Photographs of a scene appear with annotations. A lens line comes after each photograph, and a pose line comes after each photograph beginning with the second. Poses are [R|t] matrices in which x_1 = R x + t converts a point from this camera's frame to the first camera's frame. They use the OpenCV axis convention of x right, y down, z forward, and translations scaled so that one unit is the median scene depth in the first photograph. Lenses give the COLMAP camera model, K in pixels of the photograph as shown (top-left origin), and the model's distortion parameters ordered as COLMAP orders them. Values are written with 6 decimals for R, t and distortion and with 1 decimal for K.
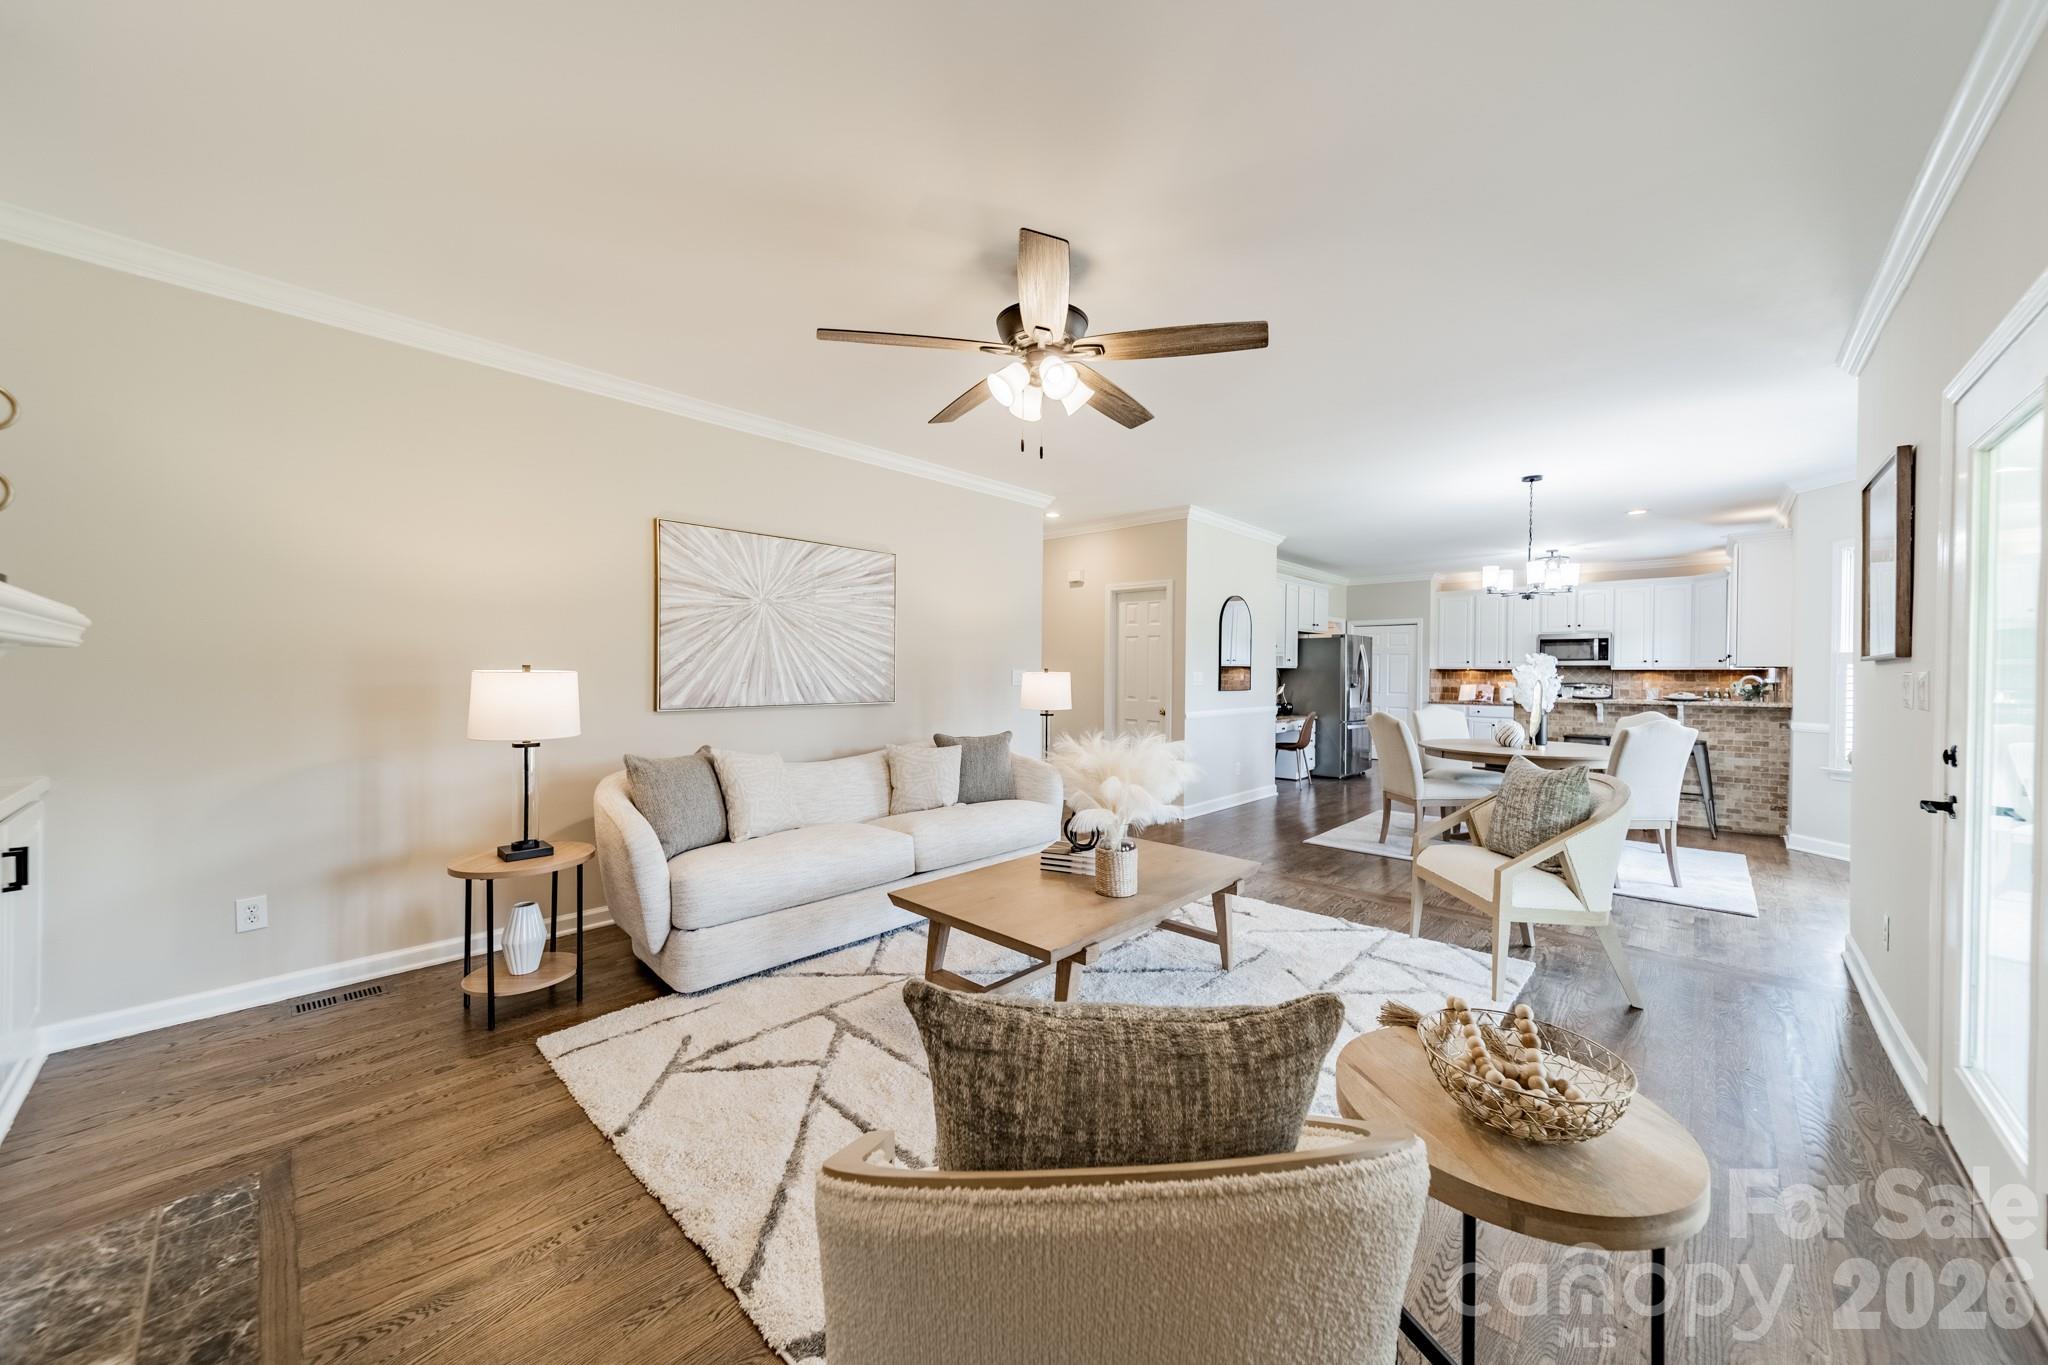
lens RADIAL K [[718.5, 0, 1022.4], [0, 718.5, 680.7], [0, 0, 1]] dist [-0.000245, -0.000021]
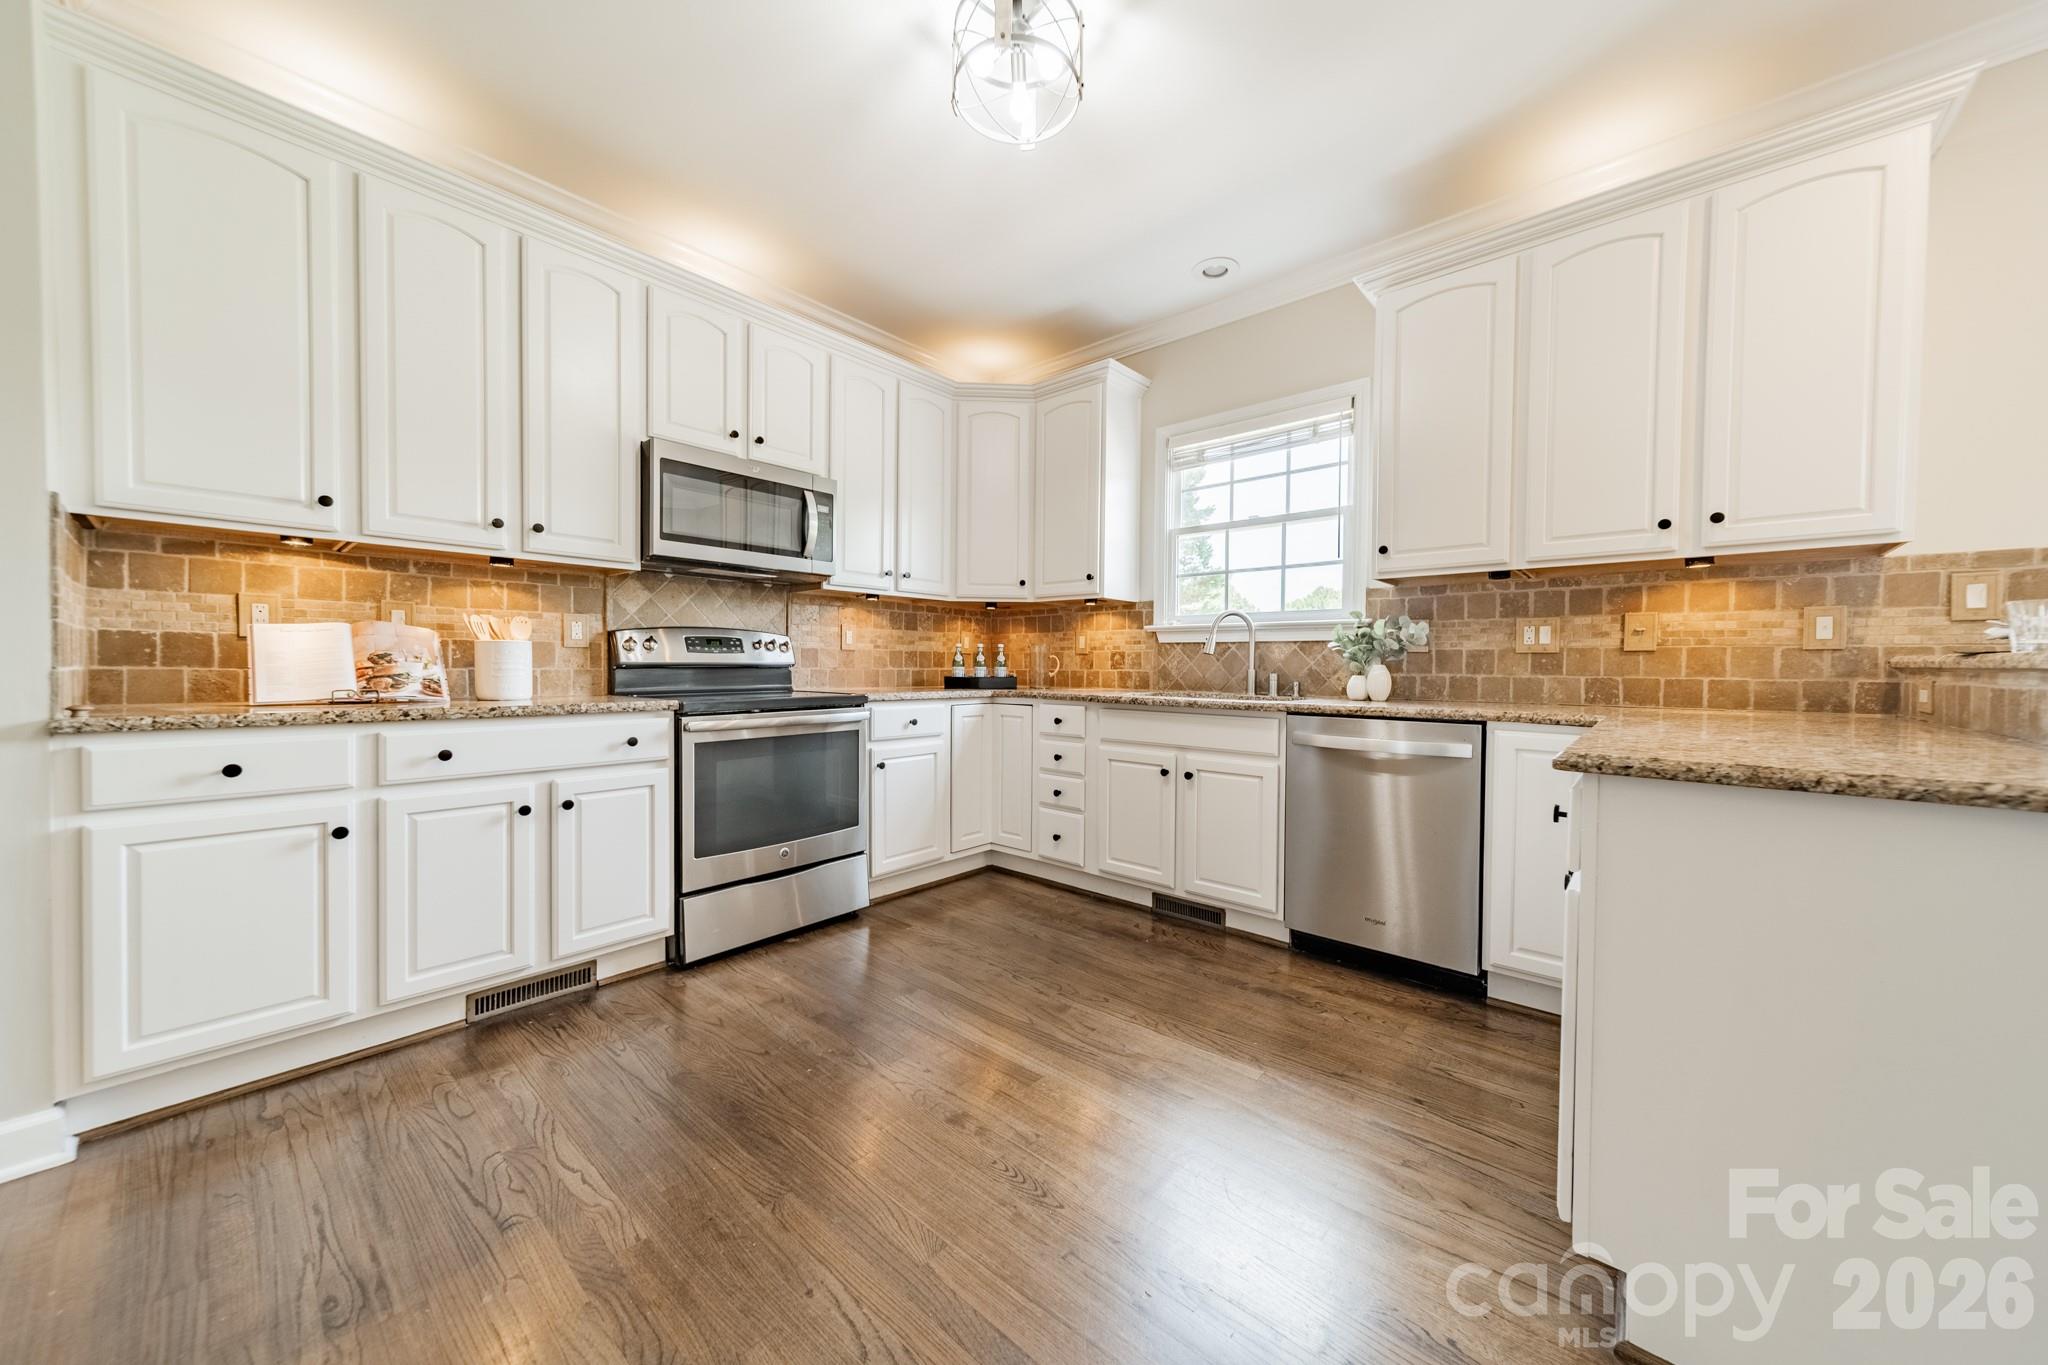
lens RADIAL K [[718.5, 0, 1021.7], [0, 718.5, 676.5], [0, 0, 1]] dist [-0.000245, -0.000021]
pose [[-0.035330, -0.021244, 0.999150, 0.427467], [0.003842, 0.999764, 0.021393, 0.017499], [-0.999368, 0.004595, -0.035240, 0.824408]]
